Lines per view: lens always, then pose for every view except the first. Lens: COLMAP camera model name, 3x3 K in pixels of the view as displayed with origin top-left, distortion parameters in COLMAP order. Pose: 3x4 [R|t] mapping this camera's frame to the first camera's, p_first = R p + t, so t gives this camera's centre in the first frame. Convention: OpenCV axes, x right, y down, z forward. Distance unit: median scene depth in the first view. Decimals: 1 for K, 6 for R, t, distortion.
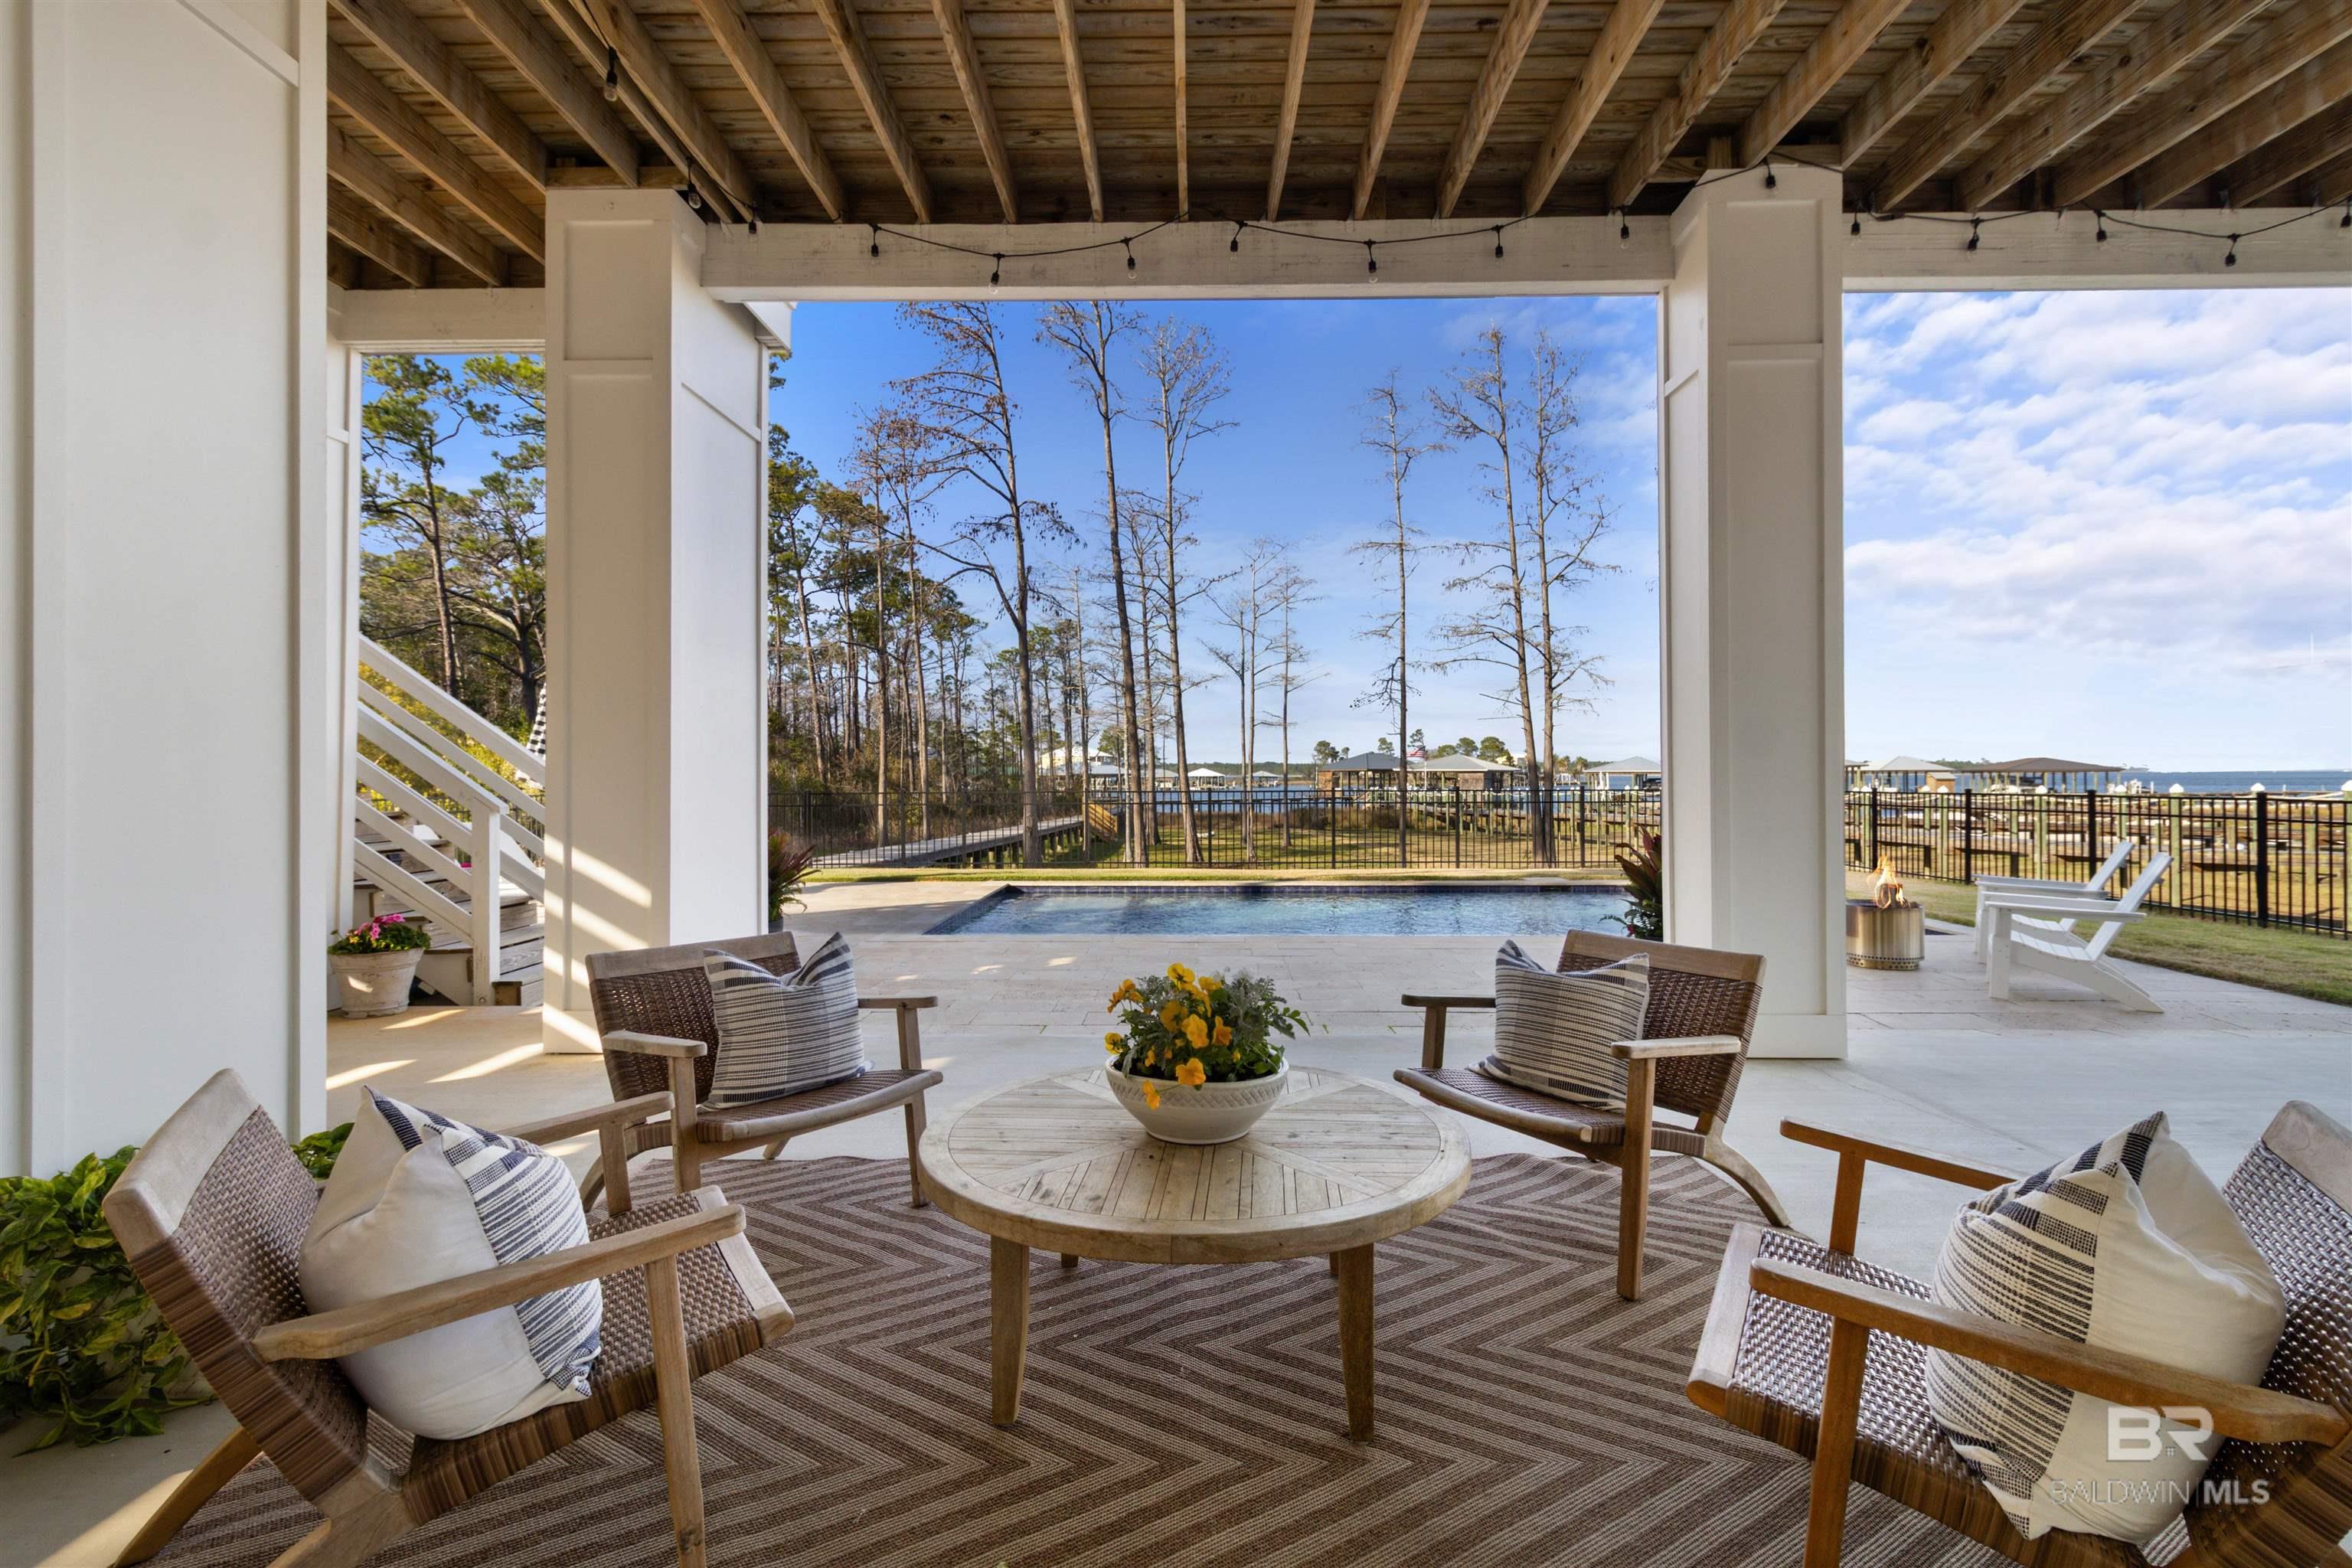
lens RADIAL K [[1100.2, 0, 1191.4], [0, 1100.2, 778.5], [0, 0, 1]] dist [0.000339, -0.000345]
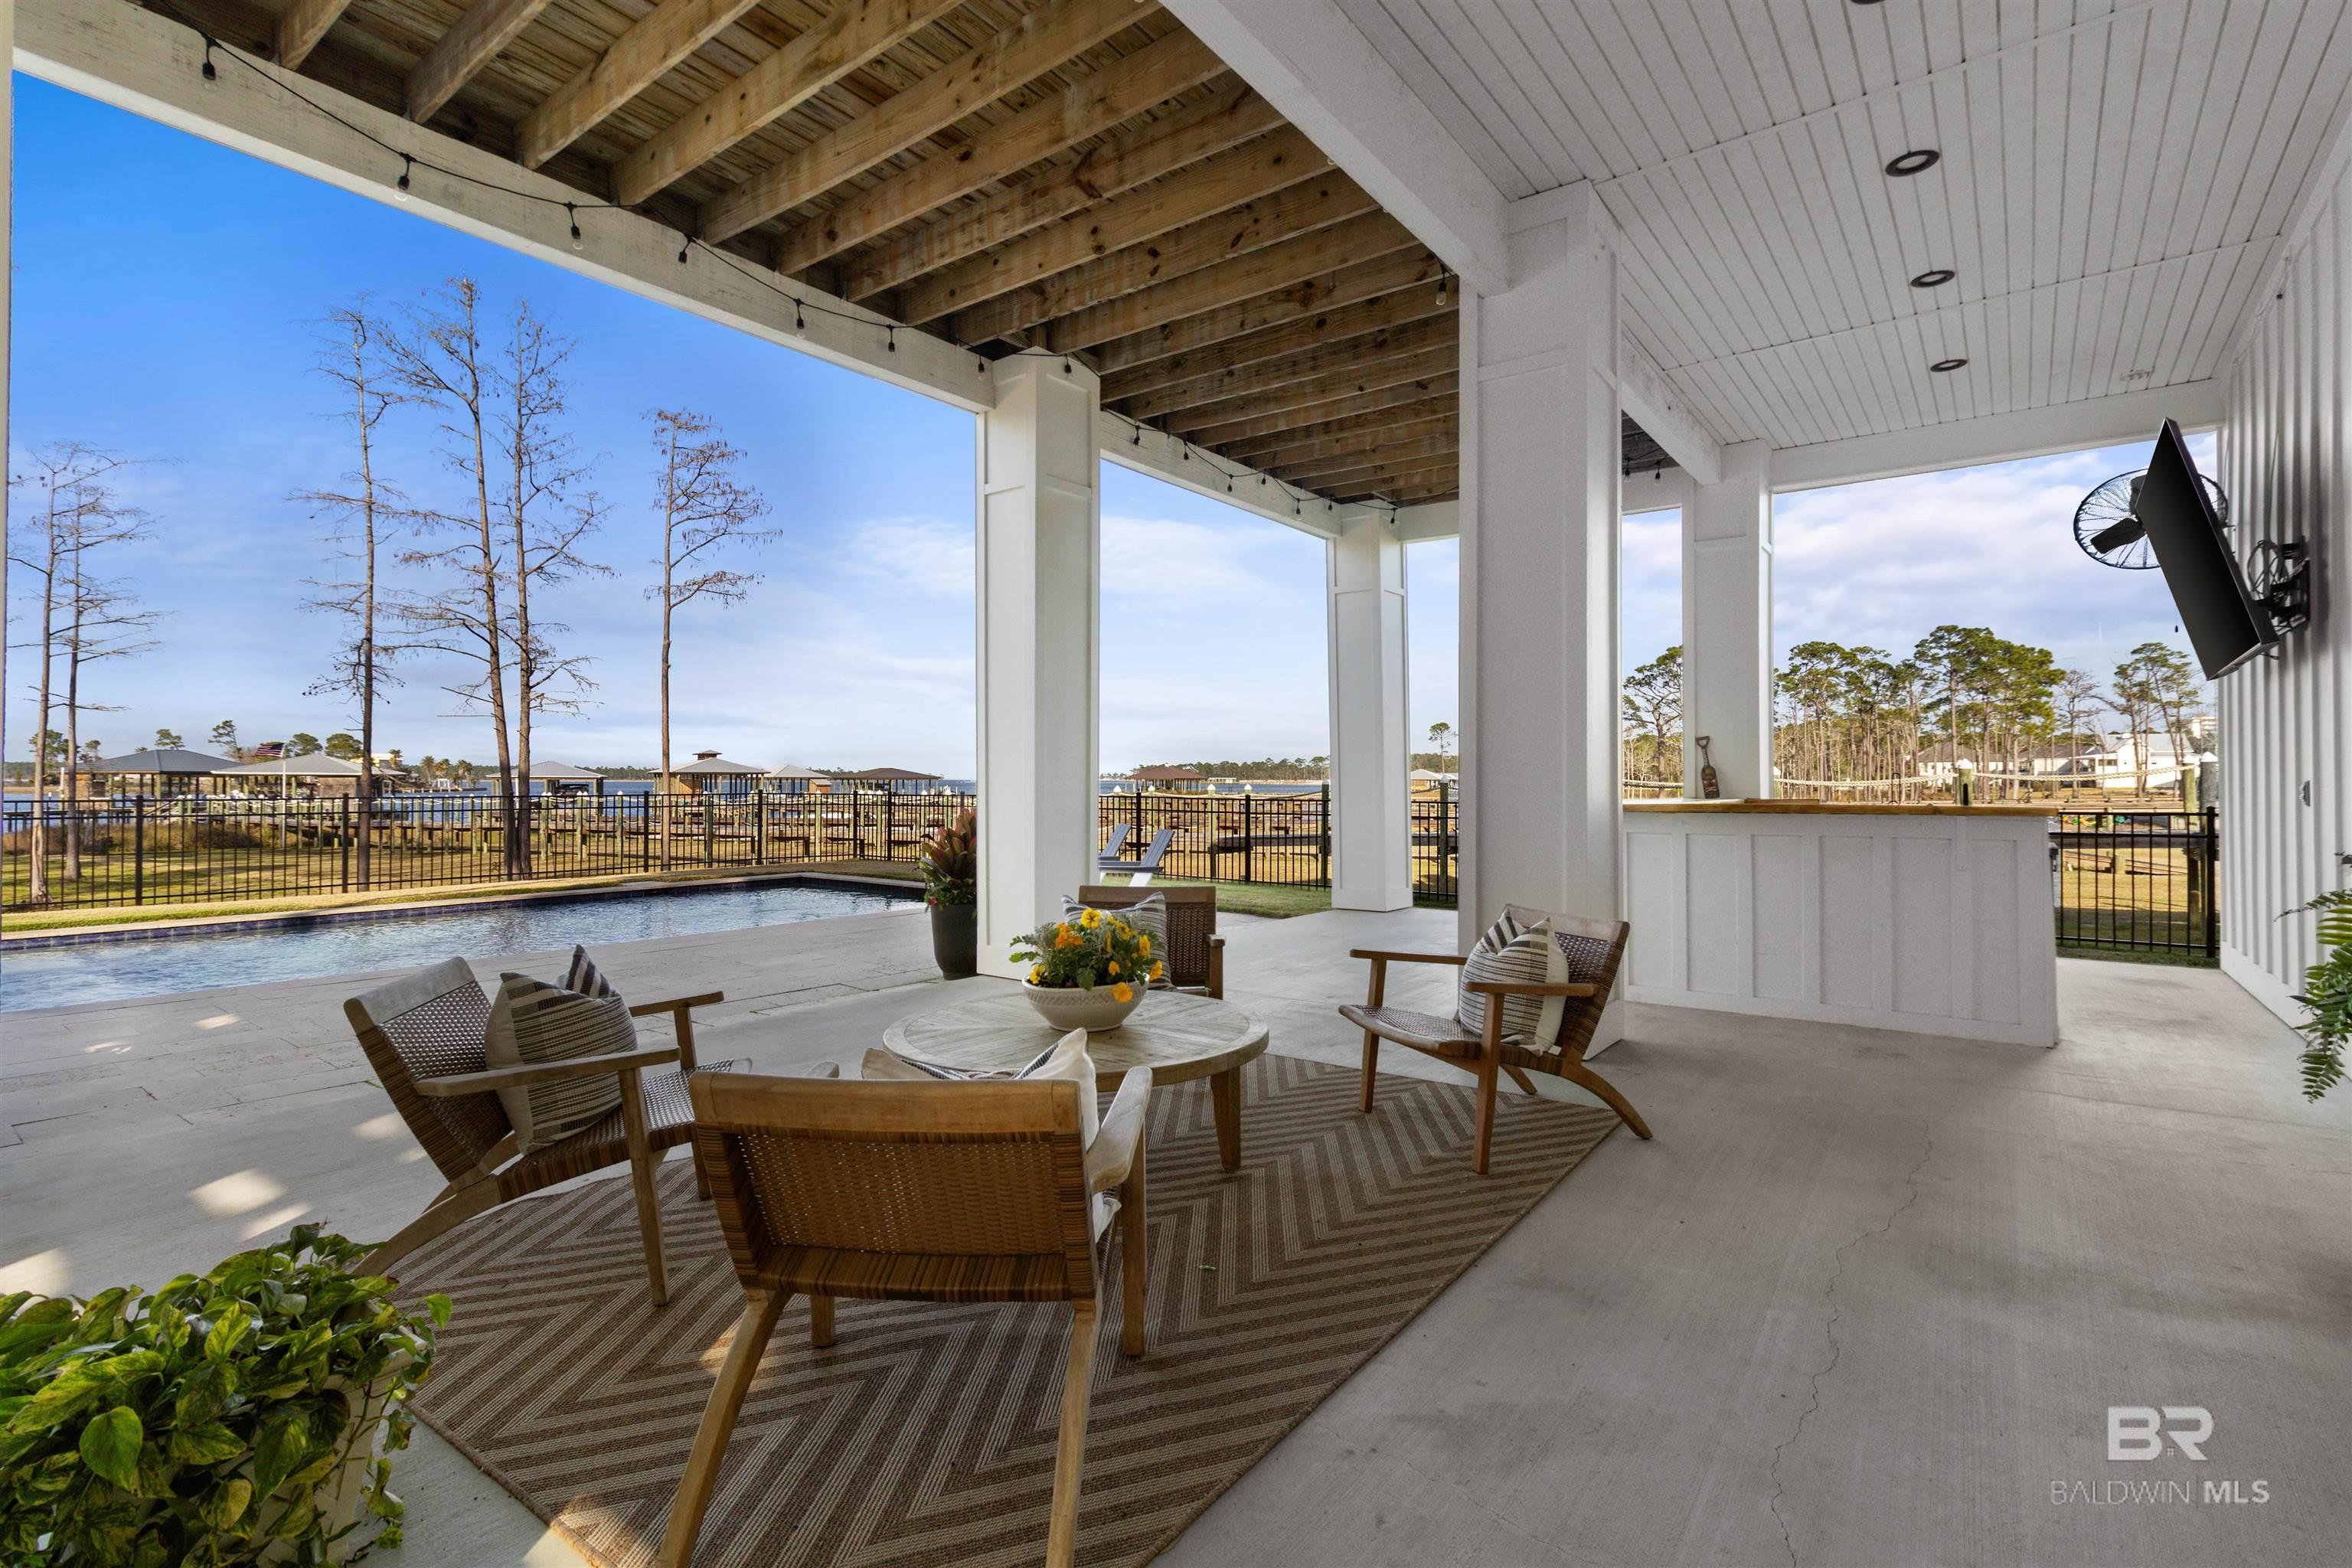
lens RADIAL K [[1100.2, 0, 1191.4], [0, 1100.2, 778.5], [0, 0, 1]] dist [0.000339, -0.000345]
pose [[0.583132, 0.006075, 0.812354, -0.102593], [-0.001429, 0.999978, -0.006452, 0.000781], [-0.812376, 0.002601, 0.583128, 0.005181]]
